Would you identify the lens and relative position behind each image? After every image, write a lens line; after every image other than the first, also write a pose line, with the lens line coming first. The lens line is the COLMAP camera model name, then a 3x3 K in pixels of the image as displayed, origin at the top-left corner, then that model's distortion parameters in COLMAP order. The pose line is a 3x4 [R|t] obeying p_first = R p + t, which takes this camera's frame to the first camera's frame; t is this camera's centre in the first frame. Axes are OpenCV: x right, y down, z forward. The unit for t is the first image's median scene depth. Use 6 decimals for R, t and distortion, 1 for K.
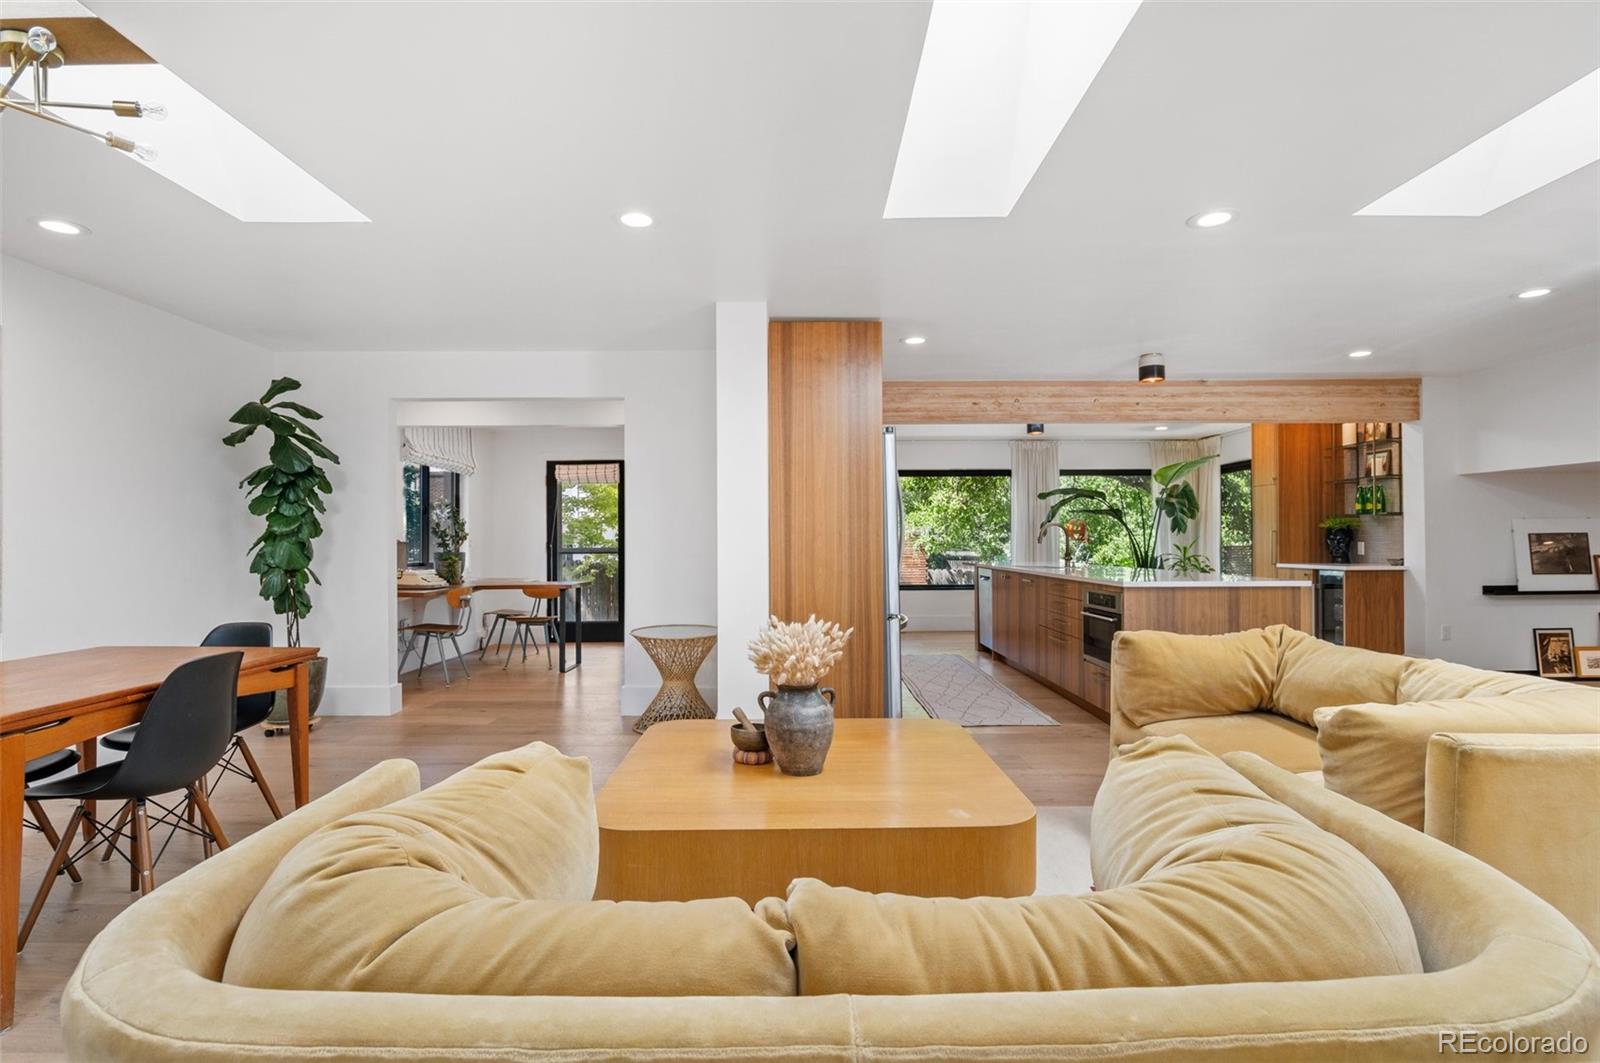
lens RADIAL K [[792.1, 0, 809.8], [0, 792.1, 538.0], [0, 0, 1]] dist [-0.002756, -0.004673]
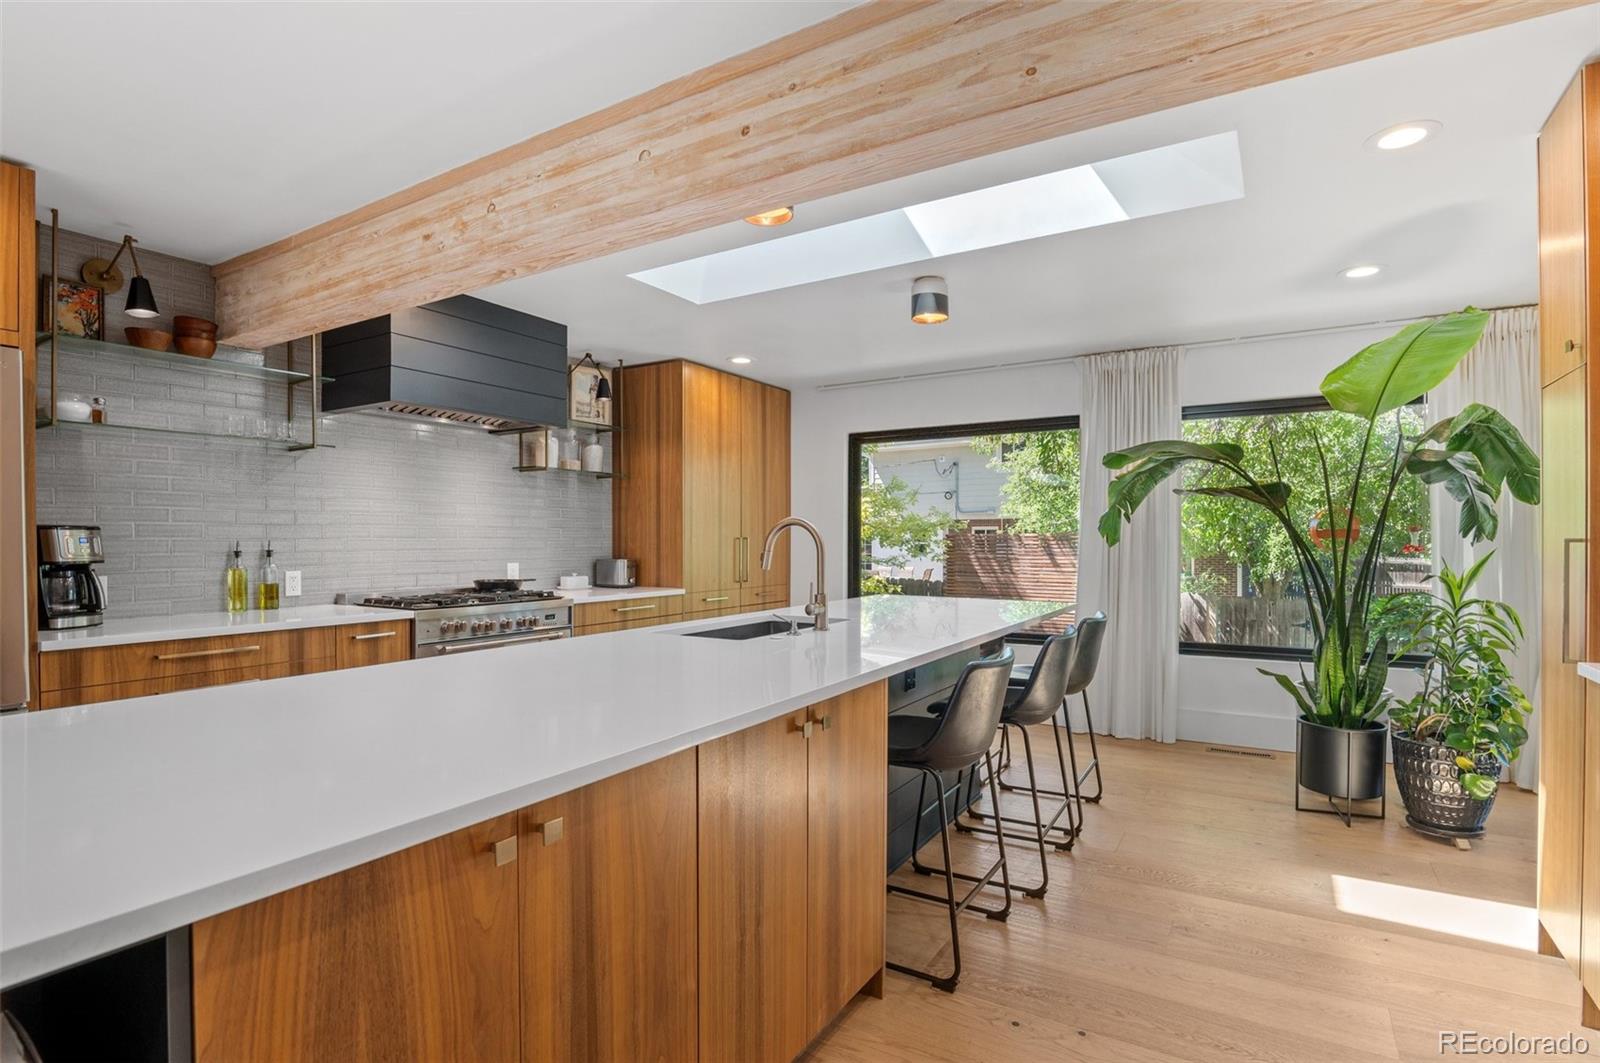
lens RADIAL K [[792.1, 0, 791.0], [0, 792.1, 547.5], [0, 0, 1]] dist [-0.002756, -0.004673]
pose [[0.846400, 0.007751, -0.532492, 0.593989], [-0.000267, 0.999900, 0.014130, -0.011617], [0.532548, -0.011817, 0.846317, 0.746058]]
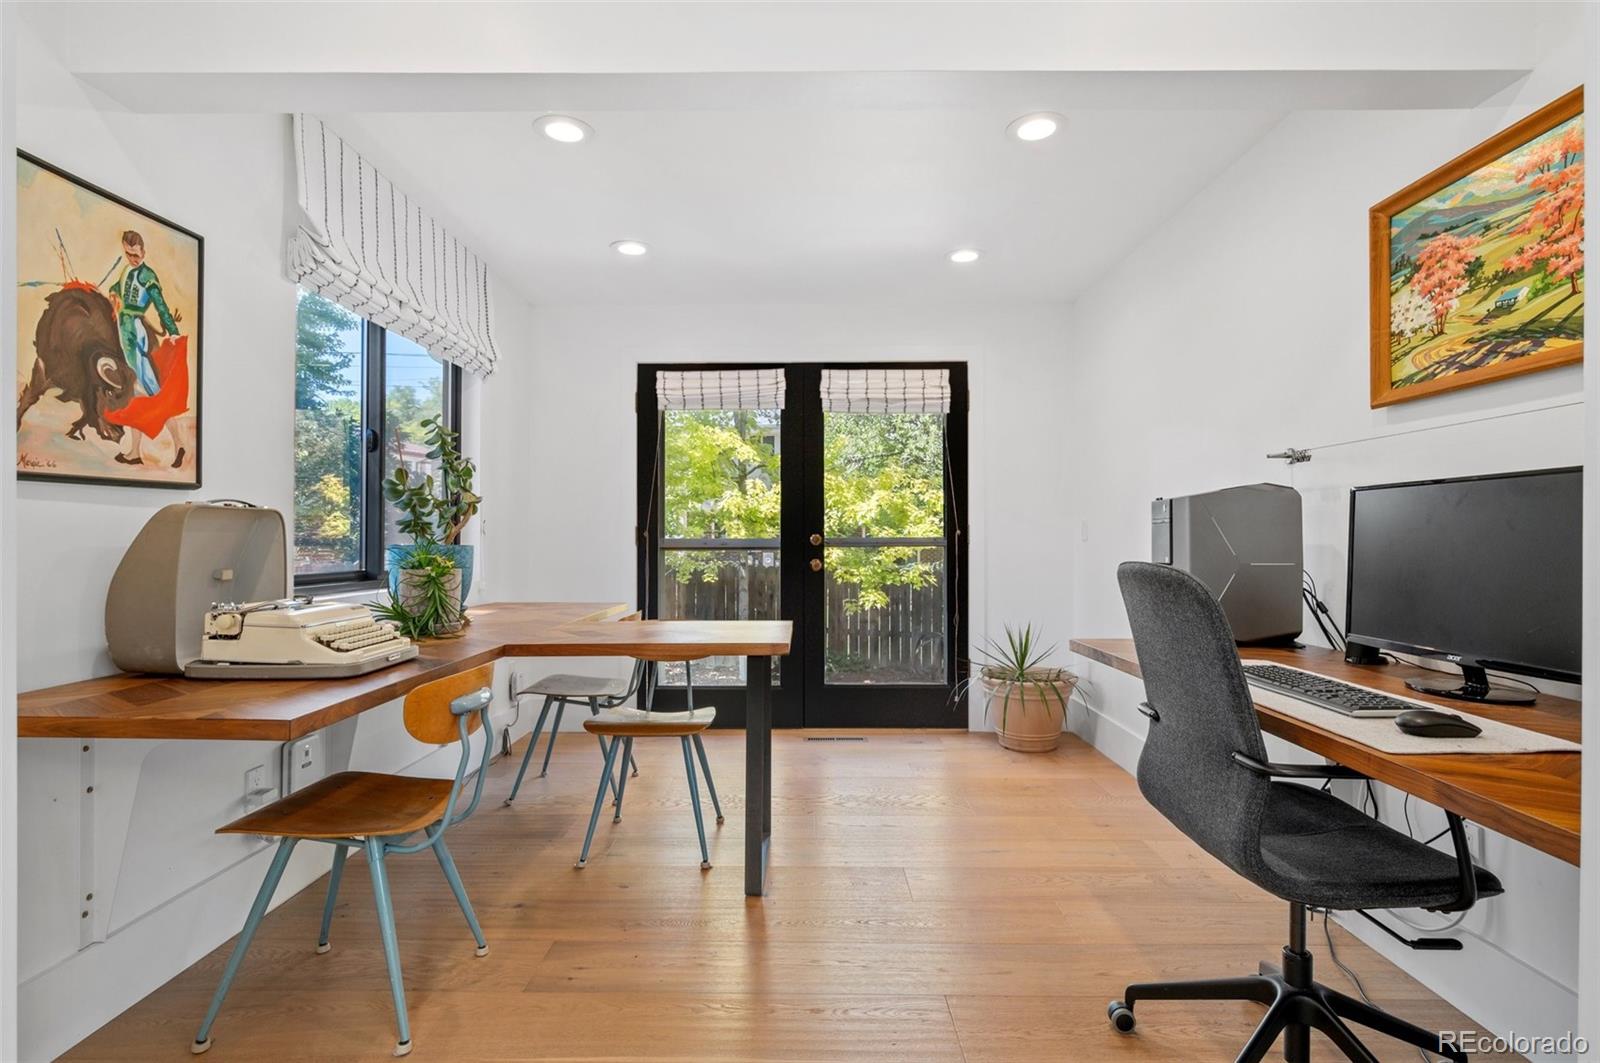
lens RADIAL K [[792.1, 0, 810.0], [0, 792.1, 538.1], [0, 0, 1]] dist [-0.002756, -0.004673]
pose [[0.999928, 0.005062, -0.010868, -0.313916], [-0.004989, 0.999965, 0.006730, 0.012303], [0.010901, -0.006676, 0.999918, 0.722530]]
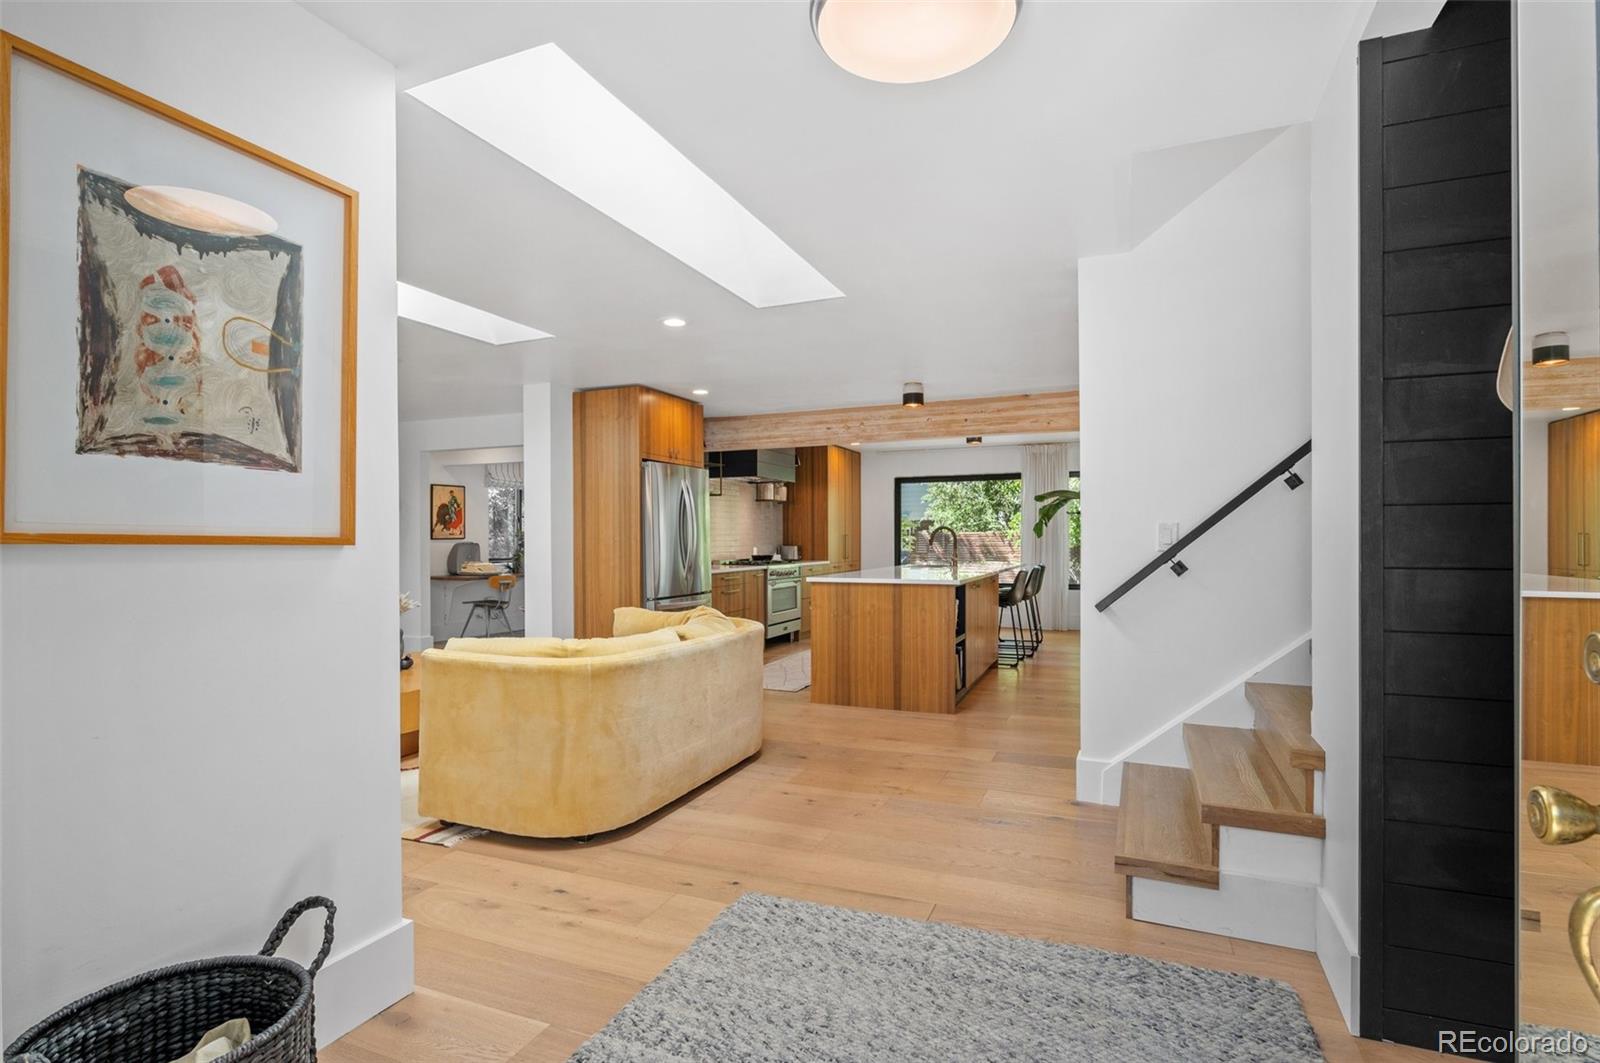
lens RADIAL K [[792.1, 0, 790.0], [0, 792.1, 540.9], [0, 0, 1]] dist [-0.002756, -0.004673]
pose [[0.915327, 0.000277, -0.402711, 0.634720], [0.002230, 0.999981, 0.005756, -0.007028], [0.402705, -0.006167, 0.915309, -0.116140]]
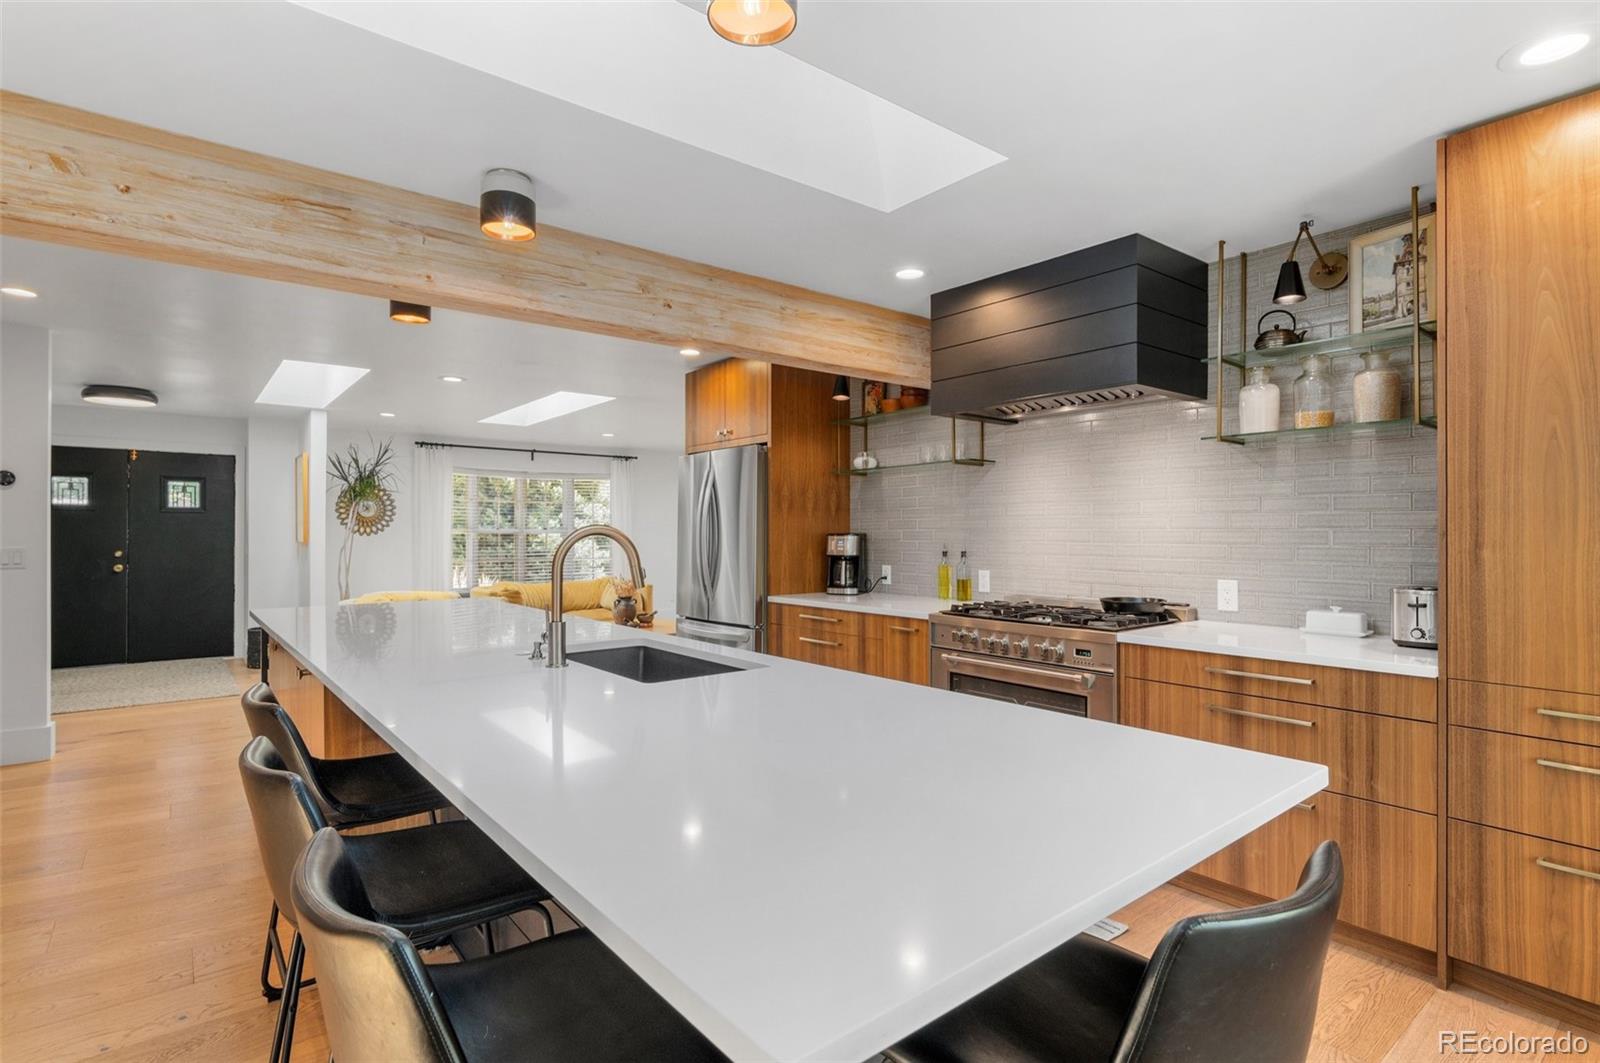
lens RADIAL K [[792.1, 0, 806.8], [0, 792.1, 530.8], [0, 0, 1]] dist [-0.002756, -0.004673]
pose [[-0.783625, 0.003415, -0.621225, 0.503167], [0.005985, 0.999980, -0.002052, -0.018946], [0.621206, -0.005326, -0.783630, 1.488634]]
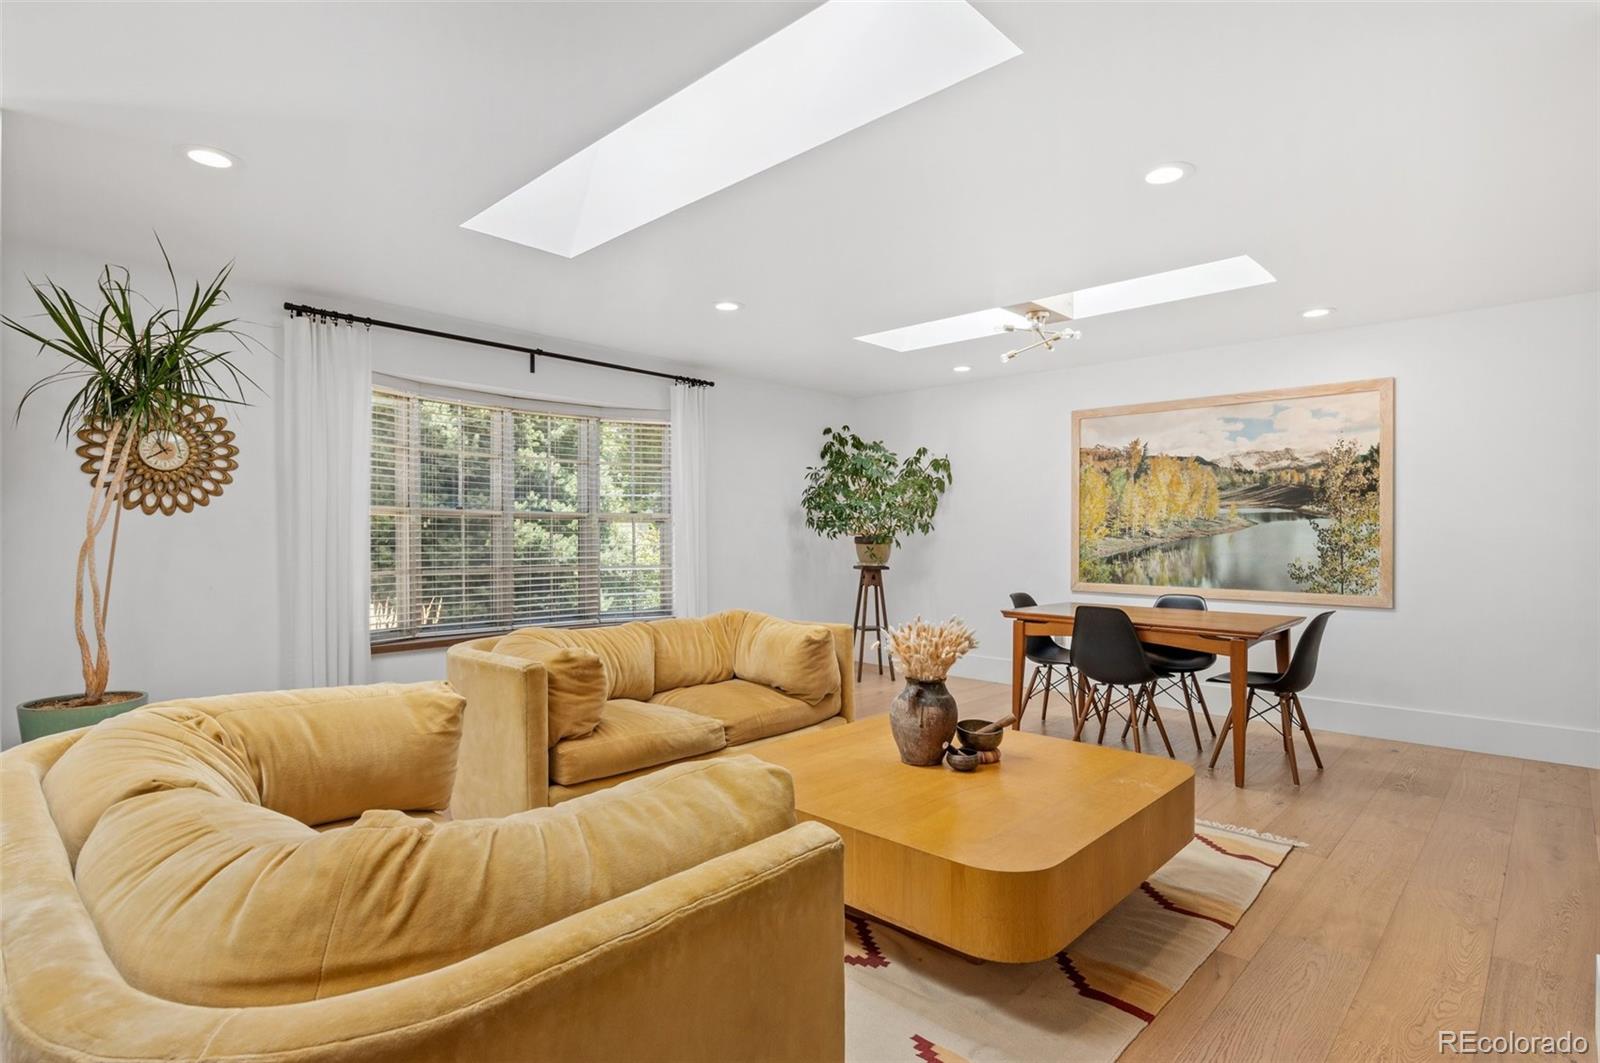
lens RADIAL K [[792.1, 0, 799.2], [0, 792.1, 540.2], [0, 0, 1]] dist [-0.002756, -0.004673]
pose [[-0.692779, 0.008511, -0.721099, 0.339556], [0.000257, 0.999933, 0.011555, -0.005283], [0.721150, 0.007820, -0.692735, 0.657037]]
